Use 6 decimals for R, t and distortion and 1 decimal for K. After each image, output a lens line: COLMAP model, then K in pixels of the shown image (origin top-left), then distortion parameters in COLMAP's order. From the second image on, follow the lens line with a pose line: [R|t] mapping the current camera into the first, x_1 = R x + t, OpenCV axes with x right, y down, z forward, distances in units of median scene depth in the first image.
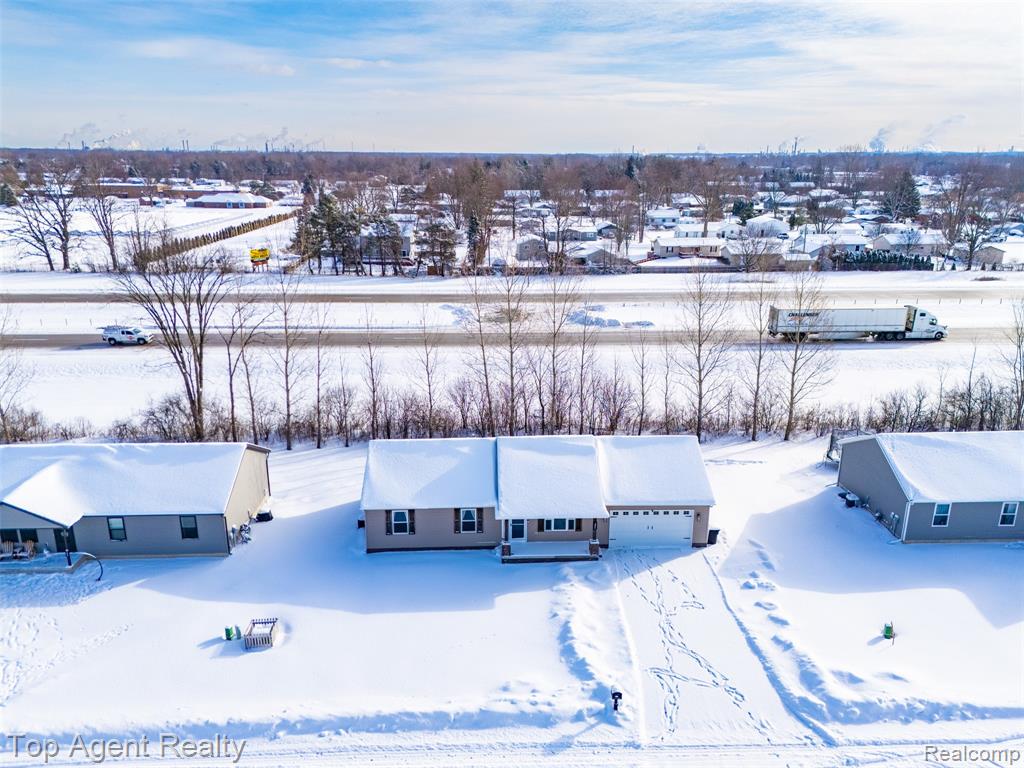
lens RADIAL K [[750.9, 0, 515.8], [0, 750.9, 384.3], [0, 0, 1]] dist [0.072521, -0.059016]
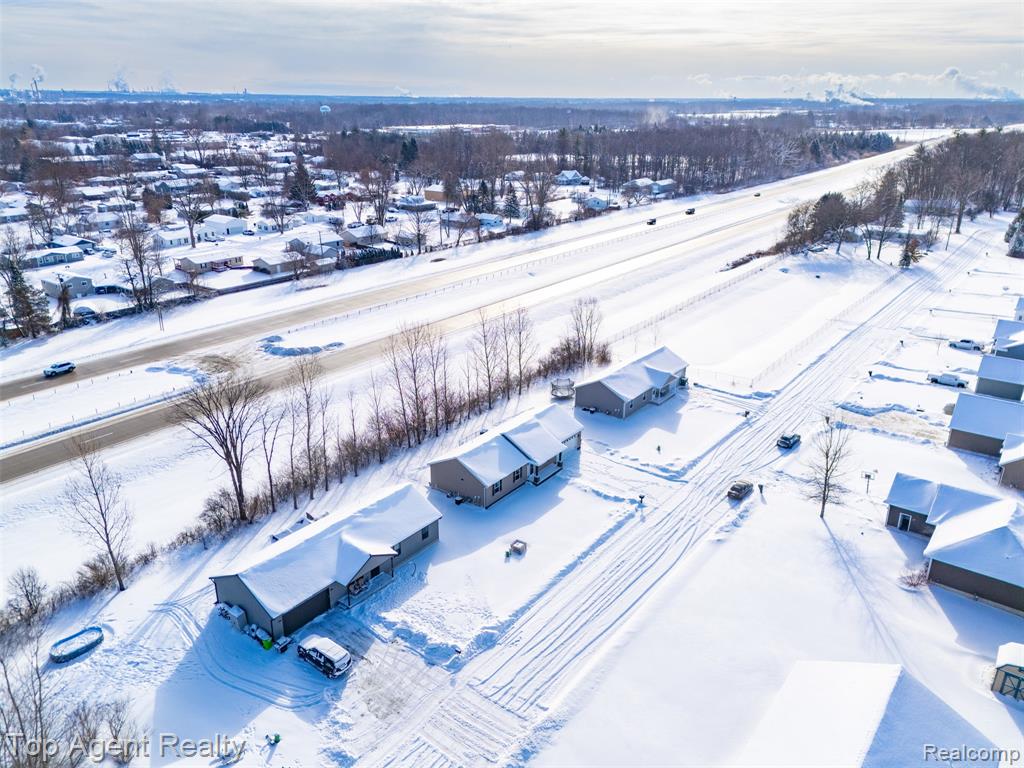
lens RADIAL K [[745.0, 0, 512.0], [0, 745.0, 384.0], [0, 0, 1]] dist [0.101867, -0.096408]
pose [[0.636261, -0.275152, 0.720738, -1.469458], [0.221235, 0.960073, 0.171218, -0.404961], [-0.739072, 0.050513, 0.671730, -0.362472]]
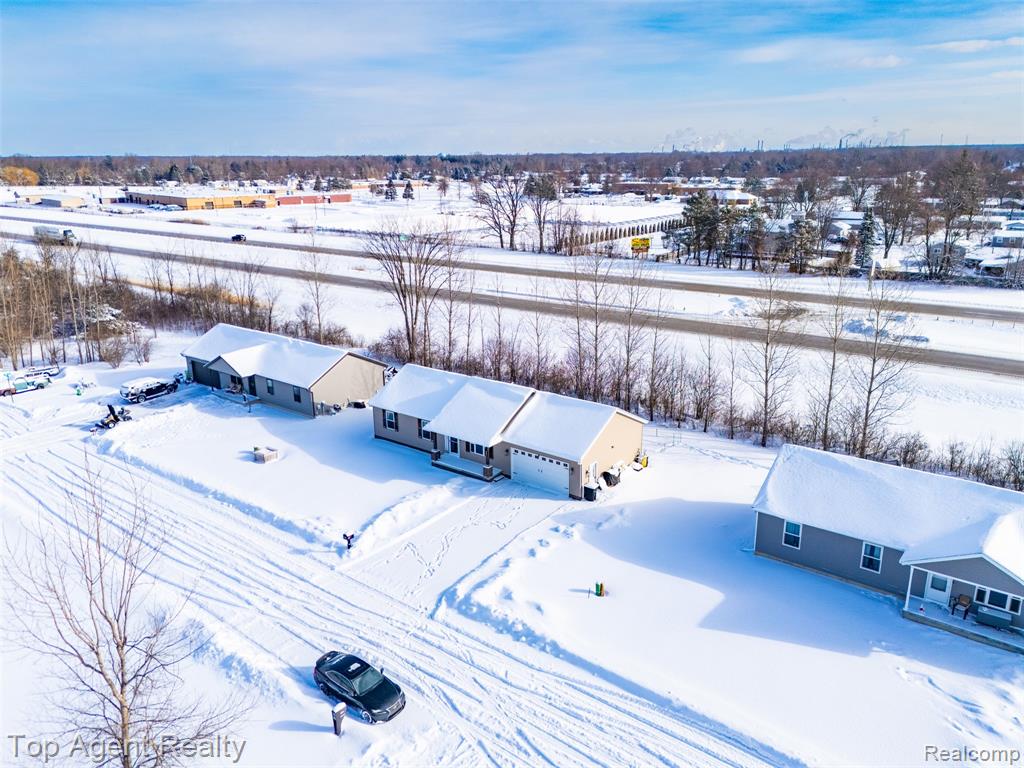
lens RADIAL K [[745.0, 0, 512.0], [0, 745.0, 384.0], [0, 0, 1]] dist [0.101867, -0.096408]
pose [[0.764845, 0.174676, -0.620080, 0.858671], [-0.173126, 0.982862, 0.063327, -0.008215], [0.620515, 0.058916, 0.781978, 0.061338]]
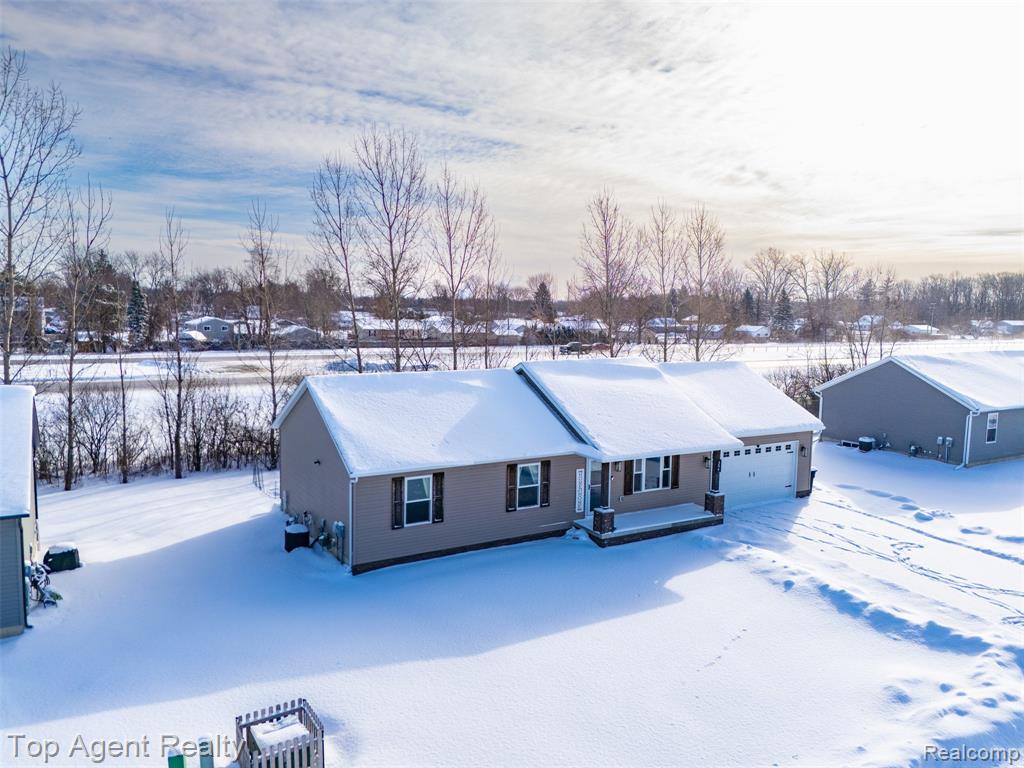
lens RADIAL K [[753.5, 0, 516.1], [0, 753.5, 360.2], [0, 0, 1]] dist [0.064745, -0.048674]
pose [[0.876961, -0.021739, 0.480070, -0.343933], [0.124230, 0.975275, -0.182771, 0.192712], [-0.464227, 0.219922, 0.857979, 0.497739]]
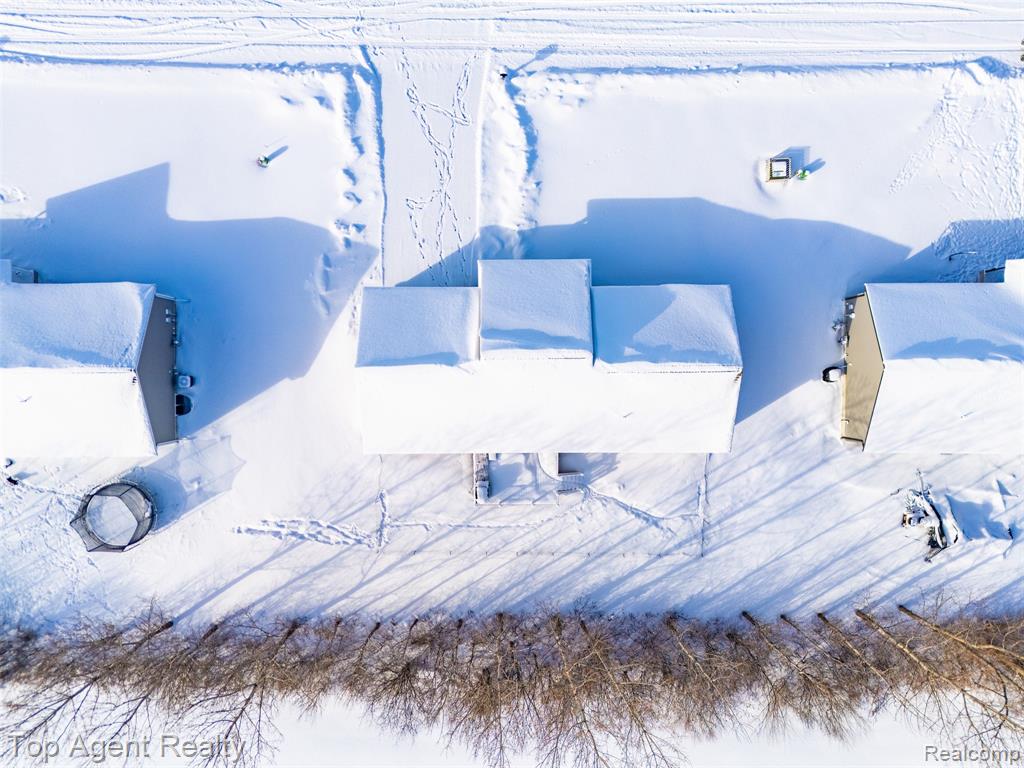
lens RADIAL K [[750.9, 0, 515.8], [0, 750.9, 384.3], [0, 0, 1]] dist [0.072521, -0.059016]
pose [[-0.999295, -0.036944, -0.006626, 0.071181], [0.004738, -0.299292, 0.954150, -0.798474], [-0.037234, 0.953446, 0.299256, 0.825096]]
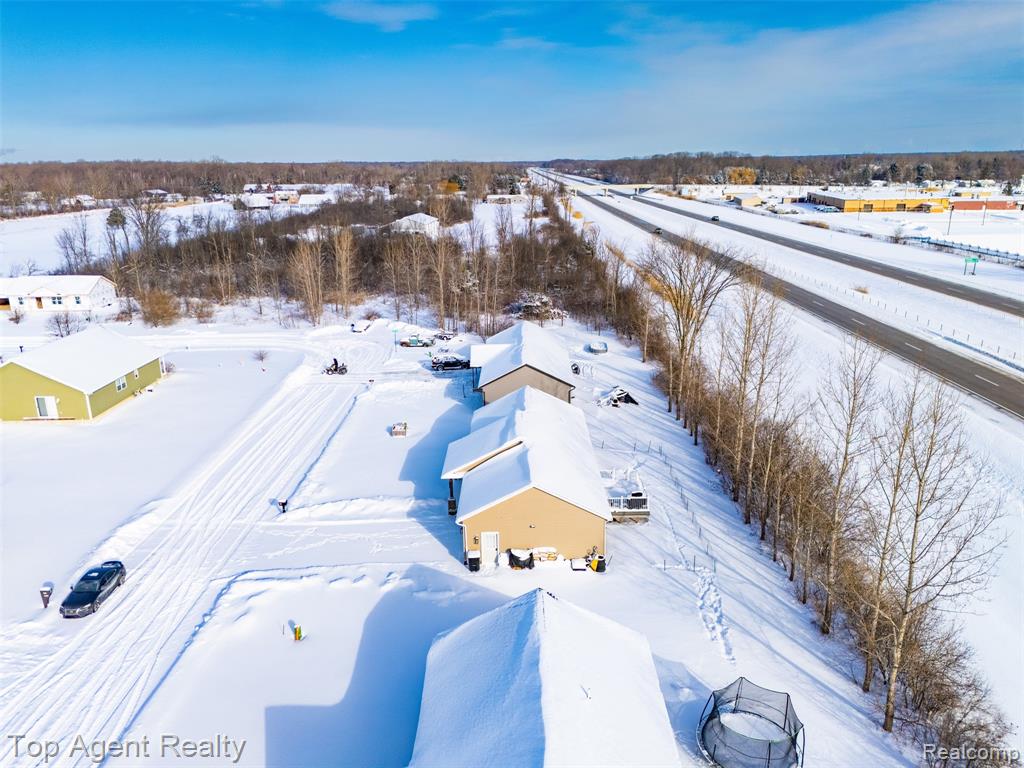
lens RADIAL K [[750.9, 0, 515.8], [0, 750.9, 384.3], [0, 0, 1]] dist [0.072521, -0.059016]
pose [[-0.040485, 0.278423, -0.959605, 1.197102], [-0.277469, 0.919486, 0.278489, -0.322174], [0.959881, 0.277535, 0.040028, 0.987878]]
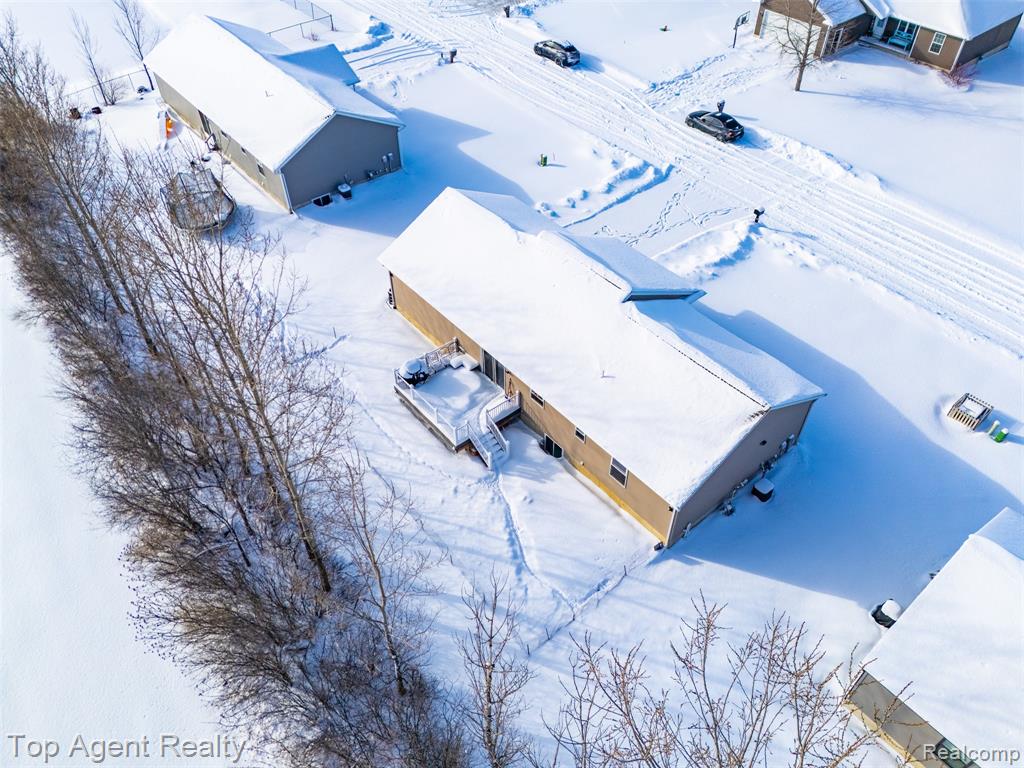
lens RADIAL K [[745.0, 0, 512.0], [0, 745.0, 384.0], [0, 0, 1]] dist [0.101867, -0.096408]
pose [[-0.606270, -0.561524, 0.563140, -0.425180], [0.234401, 0.550488, 0.801261, -0.499311], [-0.759929, 0.617782, -0.202123, 1.356008]]
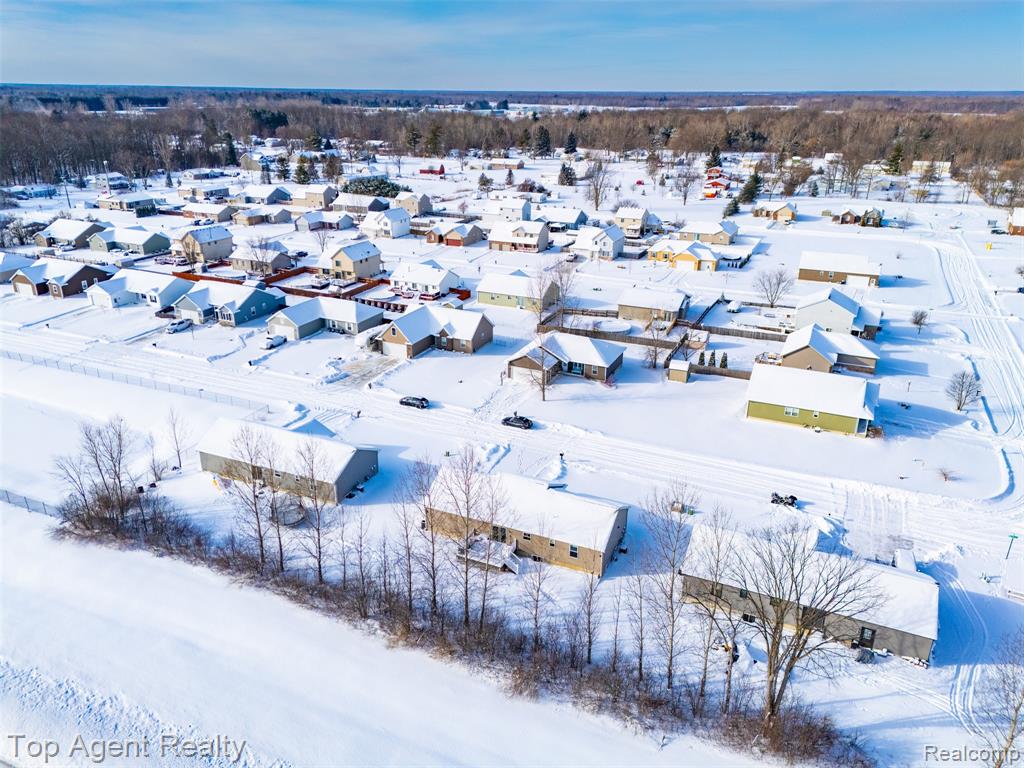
lens RADIAL K [[750.9, 0, 515.8], [0, 750.9, 384.3], [0, 0, 1]] dist [0.072521, -0.059016]
pose [[-0.898054, -0.171744, 0.404973, -0.651583], [0.116638, 0.794709, 0.595679, -1.220507], [-0.424139, 0.582188, -0.693659, 2.221757]]
